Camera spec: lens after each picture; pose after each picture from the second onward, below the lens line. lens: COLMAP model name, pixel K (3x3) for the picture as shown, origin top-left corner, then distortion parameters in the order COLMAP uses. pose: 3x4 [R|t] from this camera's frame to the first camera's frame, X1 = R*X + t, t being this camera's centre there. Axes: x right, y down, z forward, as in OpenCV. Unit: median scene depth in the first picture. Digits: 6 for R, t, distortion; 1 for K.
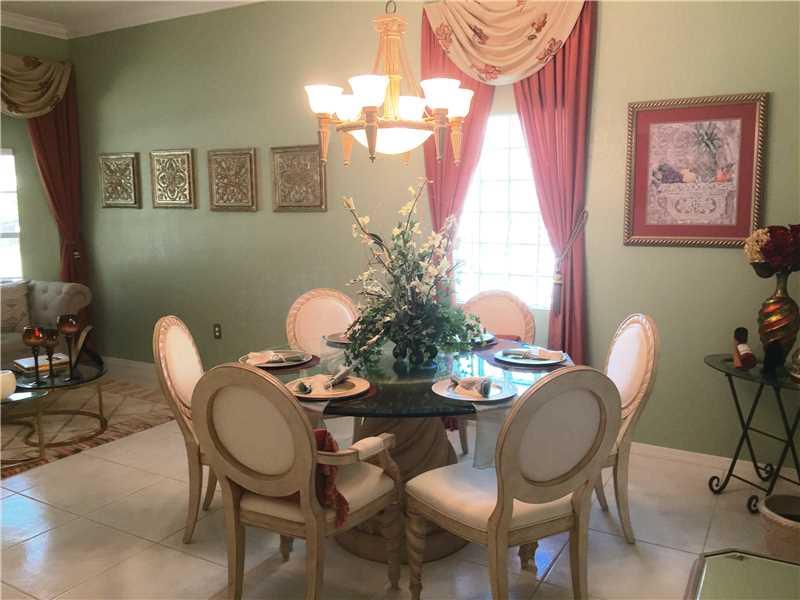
lens RADIAL K [[686.3, 0, 404.2], [0, 686.3, 292.5], [0, 0, 1]] dist [0.056129, -0.070151]
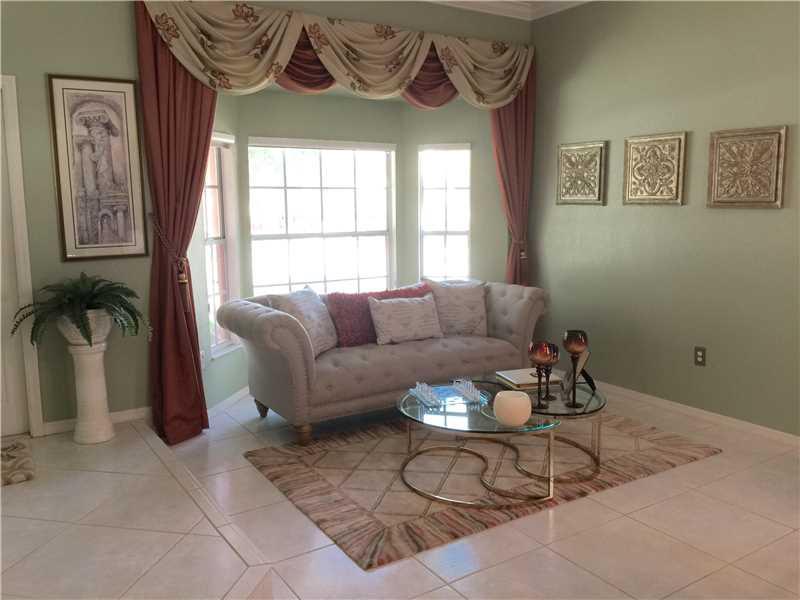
lens RADIAL K [[686.3, 0, 401.0], [0, 686.3, 303.8], [0, 0, 1]] dist [0.056129, -0.070151]
pose [[0.892643, 0.066915, -0.445771, -0.226447], [-0.057933, 0.997749, 0.033764, -0.012465], [0.447027, -0.004315, 0.894510, 0.111023]]
